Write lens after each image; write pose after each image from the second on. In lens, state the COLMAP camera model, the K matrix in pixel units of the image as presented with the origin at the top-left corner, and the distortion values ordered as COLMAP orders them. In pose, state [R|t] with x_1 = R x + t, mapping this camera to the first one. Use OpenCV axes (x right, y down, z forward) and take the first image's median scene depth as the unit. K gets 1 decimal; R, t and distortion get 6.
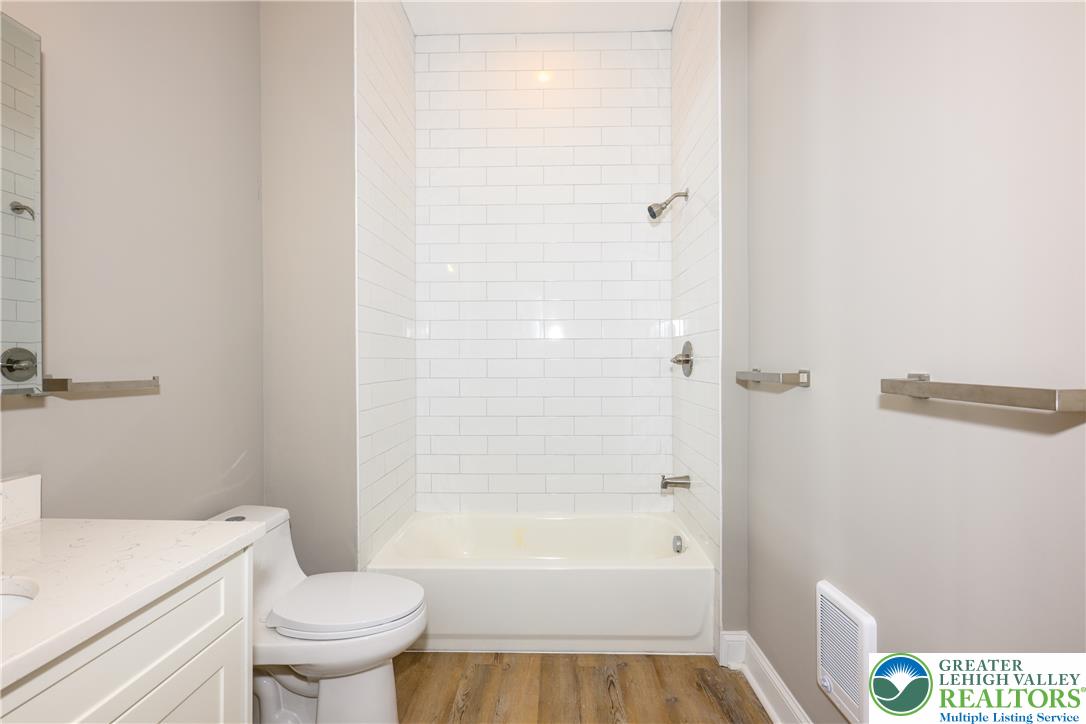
lens RADIAL K [[483.4, 0, 541.1], [0, 483.4, 361.2], [0, 0, 1]] dist [0.000361, 0.000030]
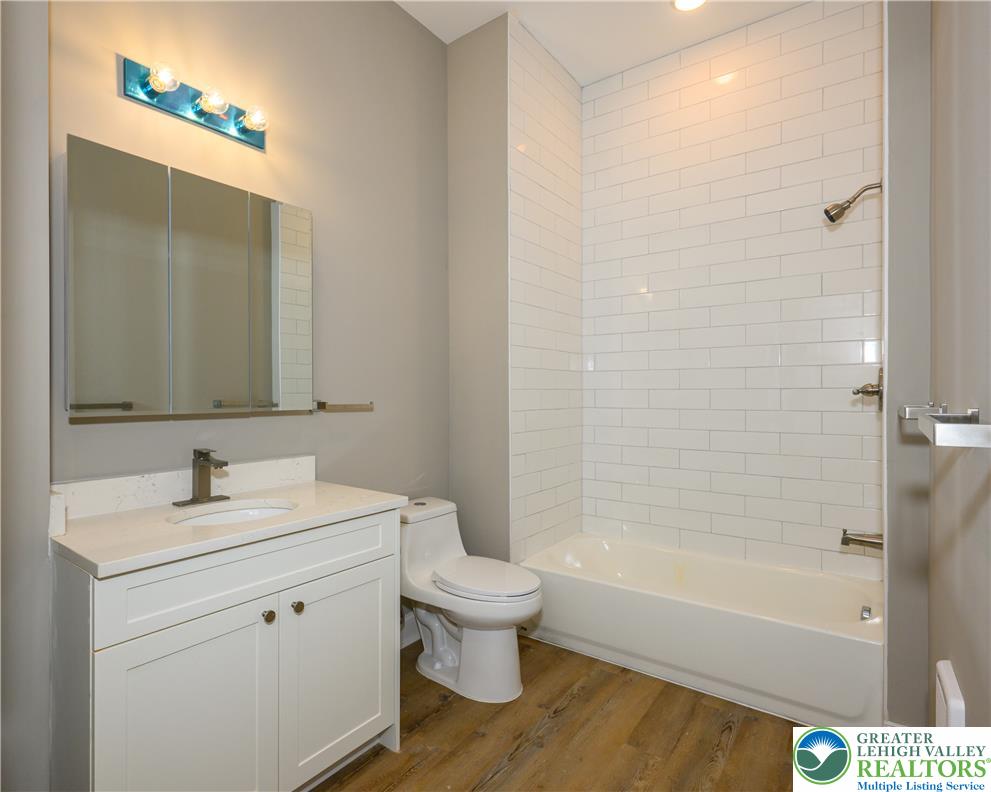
lens RADIAL K [[537.2, 0, 477.3], [0, 537.2, 395.1], [0, 0, 1]] dist [0.004057, -0.000646]
pose [[0.814538, 0.005056, -0.580088, 0.348999], [-0.001060, 0.999973, 0.007226, -0.001599], [0.580110, -0.005271, 0.814521, -0.153597]]
